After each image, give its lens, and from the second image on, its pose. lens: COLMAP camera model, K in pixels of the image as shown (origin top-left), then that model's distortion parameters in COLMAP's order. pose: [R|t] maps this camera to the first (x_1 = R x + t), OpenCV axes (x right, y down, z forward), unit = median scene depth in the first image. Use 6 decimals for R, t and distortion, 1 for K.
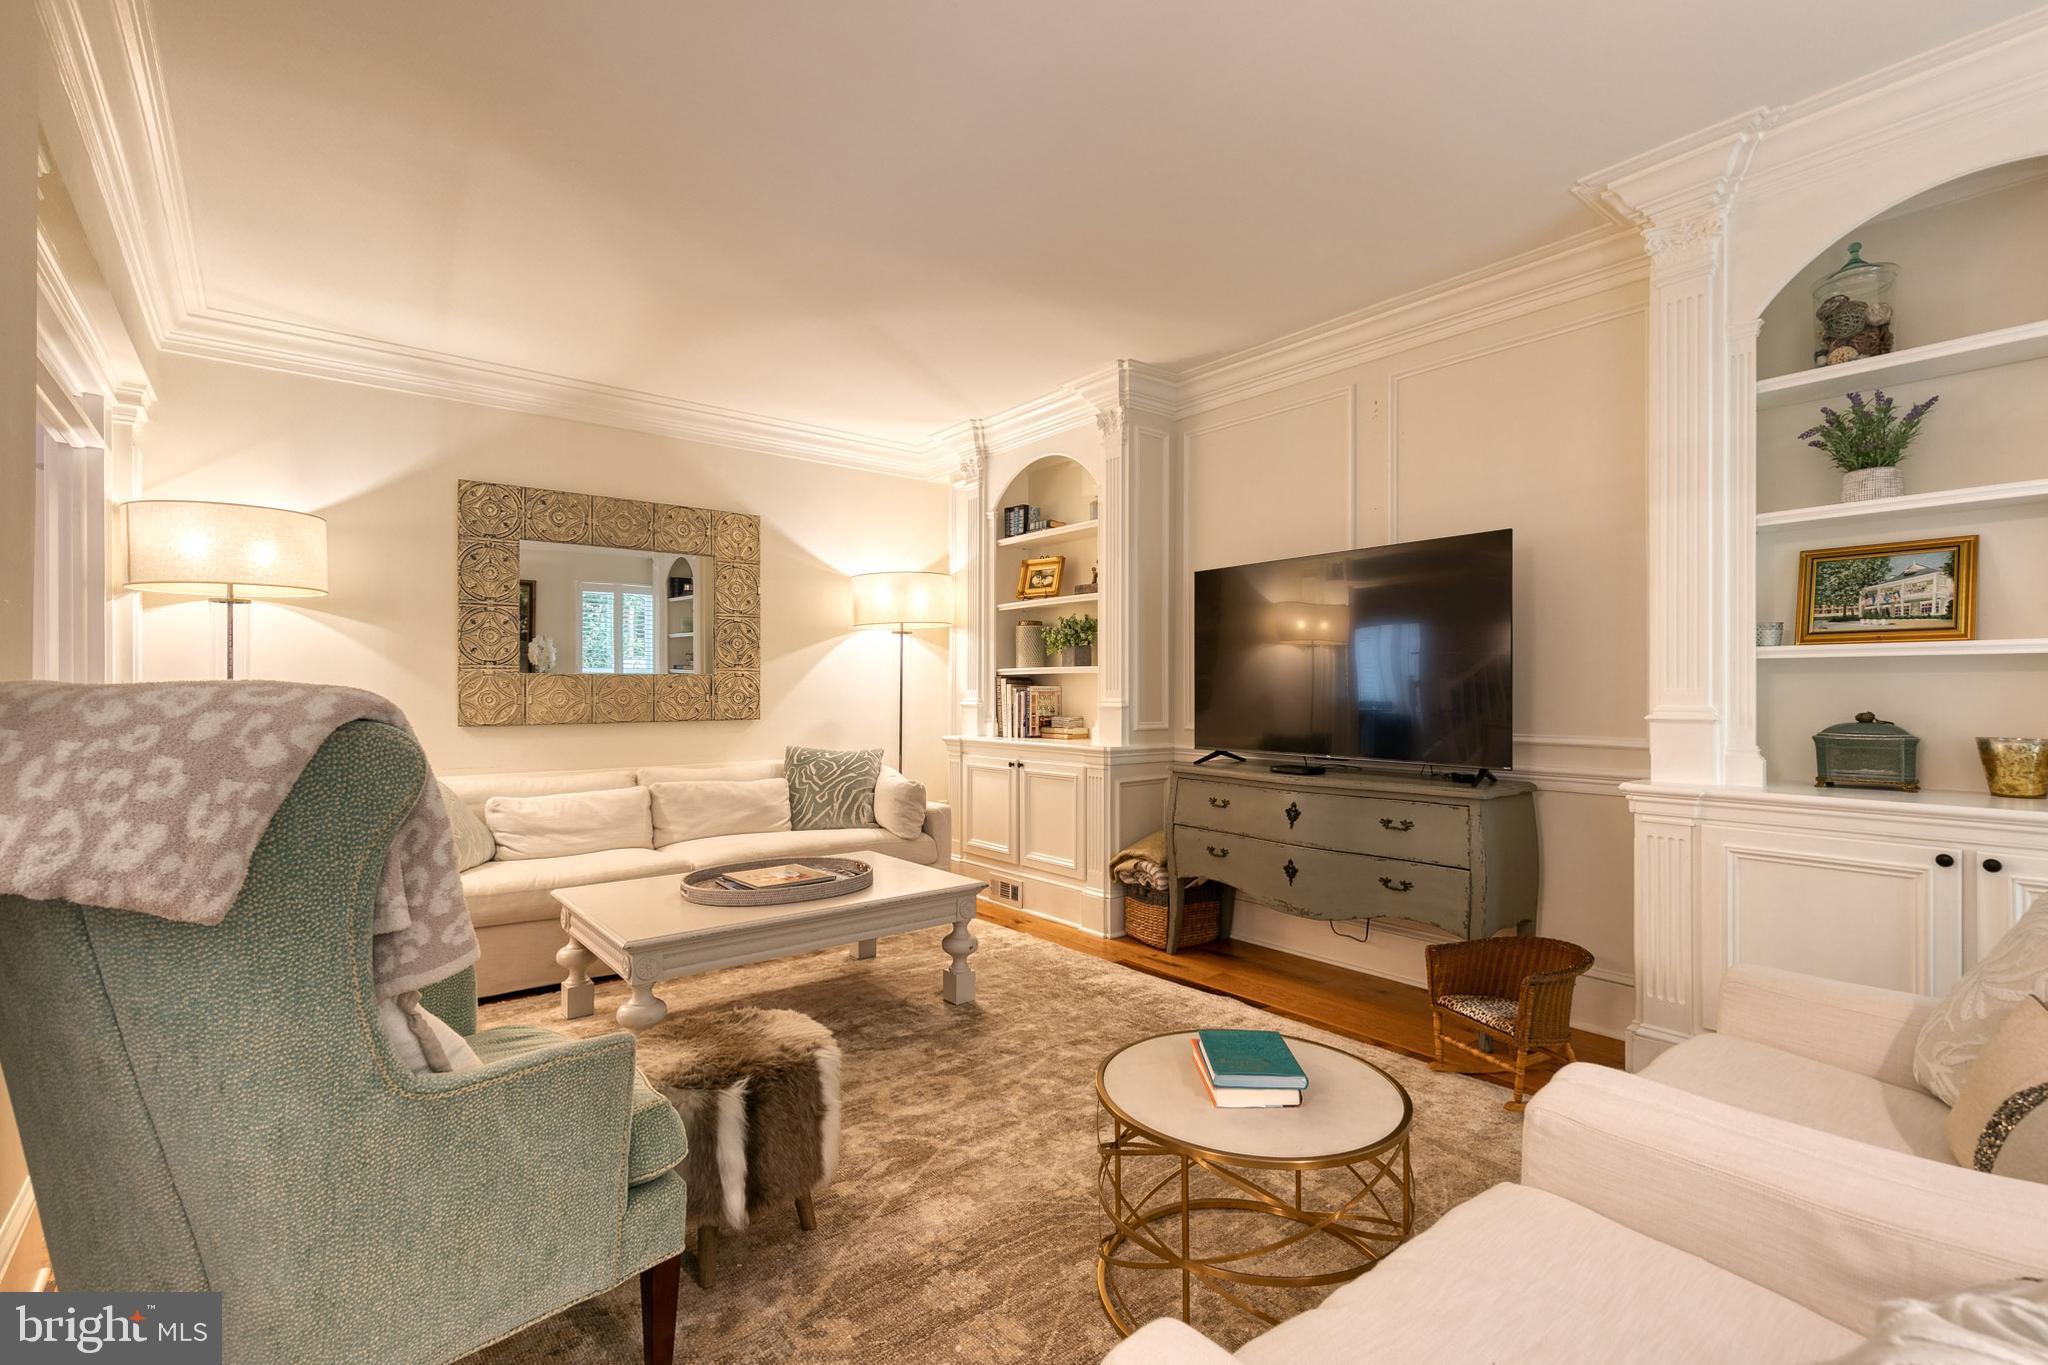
lens RADIAL K [[929.4, 0, 1029.4], [0, 929.4, 686.3], [0, 0, 1]] dist [0.014317, -0.000373]
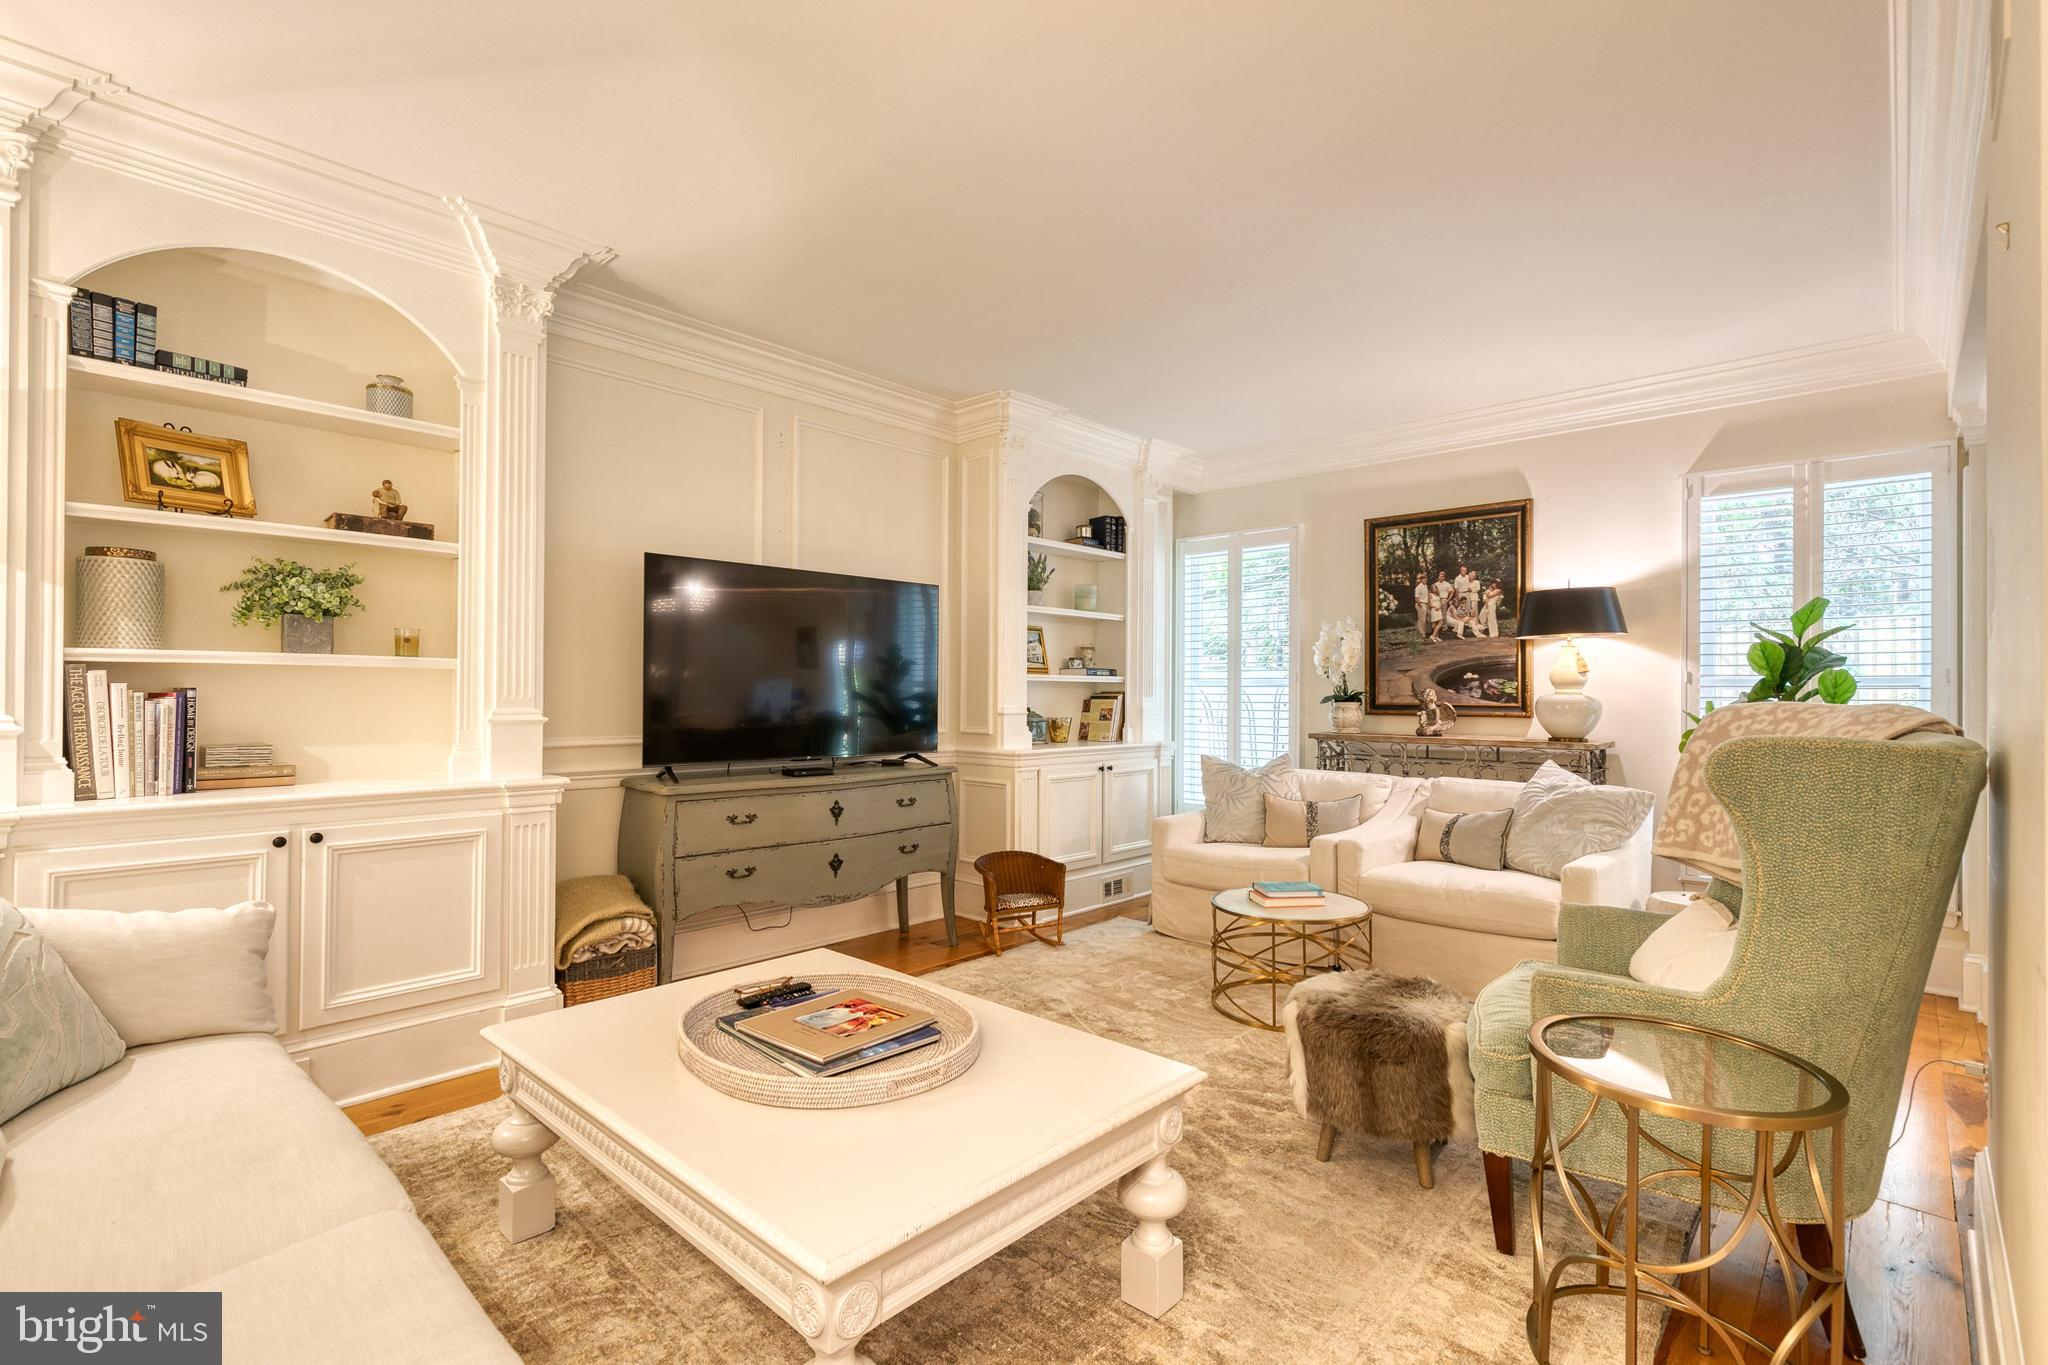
lens RADIAL K [[929.4, 0, 1029.4], [0, 929.4, 686.3], [0, 0, 1]] dist [0.014317, -0.000373]
pose [[-0.139436, 0.004943, 0.990219, -0.673745], [-0.012361, 0.999901, -0.006732, -0.003238], [-0.990154, -0.013179, -0.139362, 0.762160]]
